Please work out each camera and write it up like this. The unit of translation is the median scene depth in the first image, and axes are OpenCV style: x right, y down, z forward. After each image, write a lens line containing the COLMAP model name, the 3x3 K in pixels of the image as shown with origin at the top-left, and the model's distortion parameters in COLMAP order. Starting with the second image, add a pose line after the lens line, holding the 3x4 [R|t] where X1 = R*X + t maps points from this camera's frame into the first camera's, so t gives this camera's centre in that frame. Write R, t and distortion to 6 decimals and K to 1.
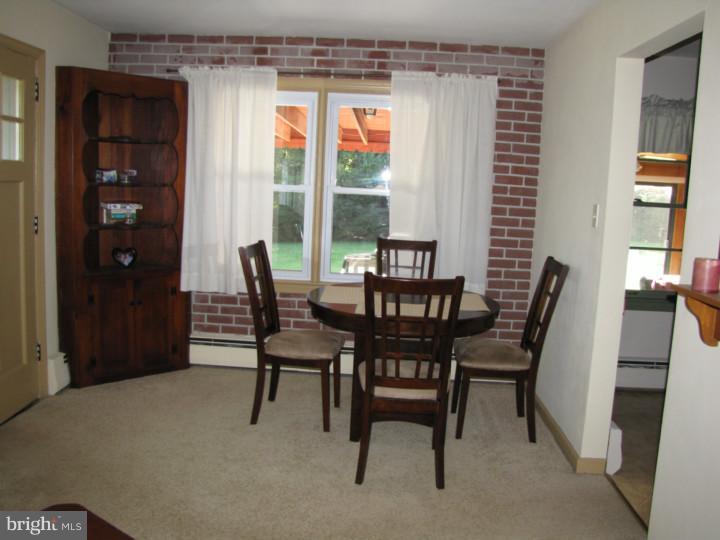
lens RADIAL K [[608.7, 0, 366.0], [0, 608.7, 255.8], [0, 0, 1]] dist [-0.184245, 0.153263]
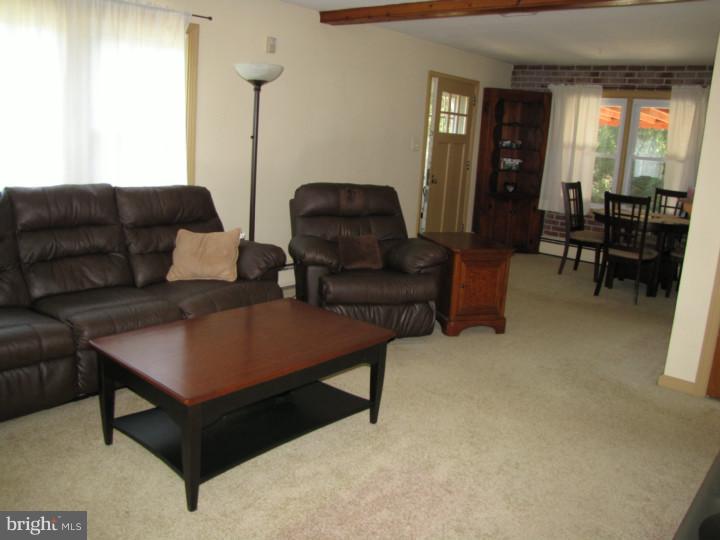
lens RADIAL K [[608.7, 0, 366.0], [0, 608.7, 255.8], [0, 0, 1]] dist [-0.184245, 0.153263]
pose [[0.783649, 0.127050, -0.608073, 0.403363], [-0.100532, 0.991896, 0.077685, 0.111134], [0.613016, 0.000254, 0.790071, -0.750774]]
